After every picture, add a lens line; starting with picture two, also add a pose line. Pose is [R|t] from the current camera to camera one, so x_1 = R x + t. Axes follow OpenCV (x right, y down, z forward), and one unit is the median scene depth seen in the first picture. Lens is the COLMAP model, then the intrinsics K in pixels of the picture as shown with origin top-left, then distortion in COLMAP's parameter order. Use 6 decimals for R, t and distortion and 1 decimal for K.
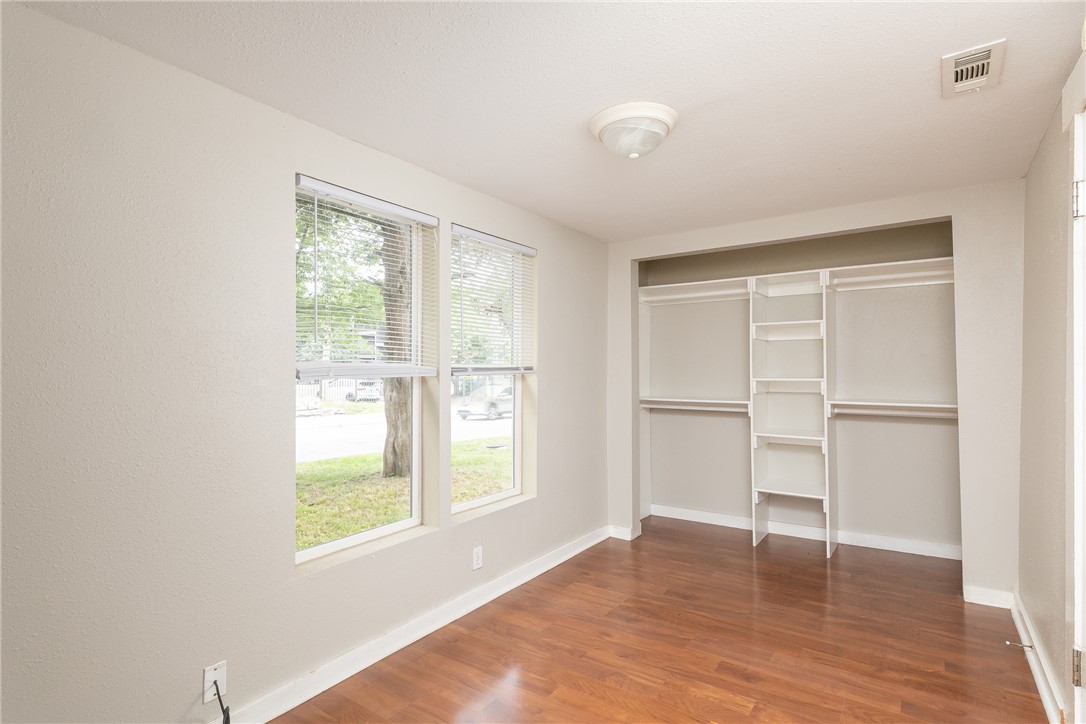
lens RADIAL K [[542.2, 0, 547.8], [0, 542.2, 371.3], [0, 0, 1]] dist [-0.000168, 0.000334]
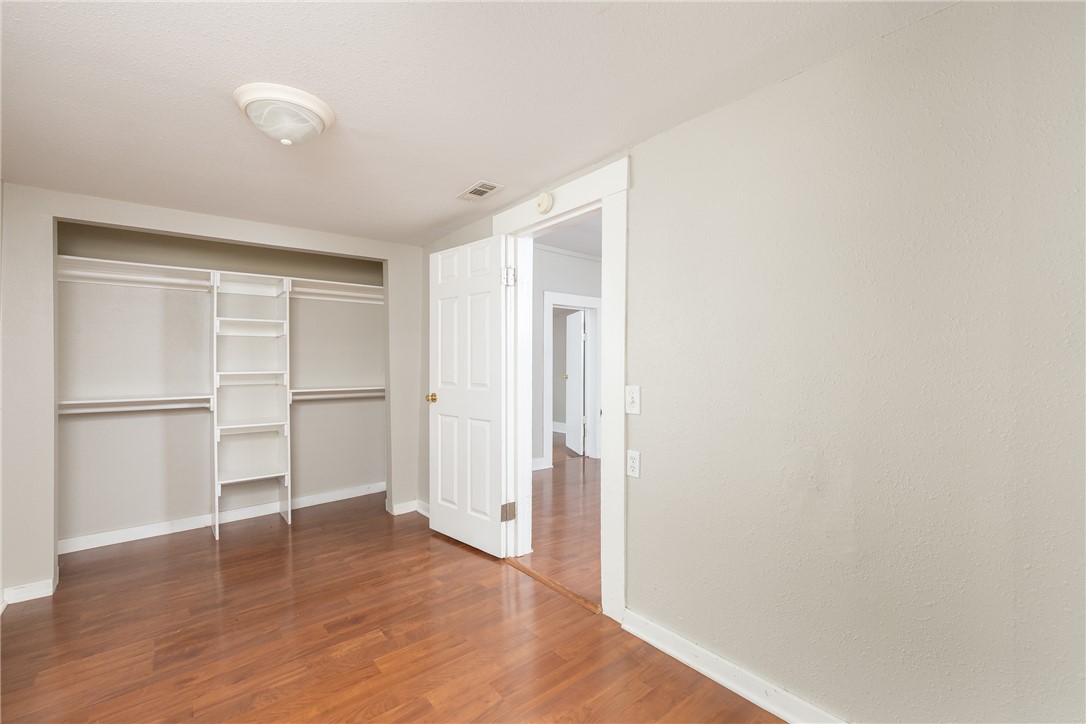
lens RADIAL K [[462.1, 0, 550.7], [0, 462.1, 362.6], [0, 0, 1]] dist [-0.000326, 0.001199]
pose [[0.274662, -0.000316, 0.961541, -0.351698], [0.009190, 0.999955, -0.002296, 0.003753], [-0.961497, 0.009467, 0.274653, 0.220927]]
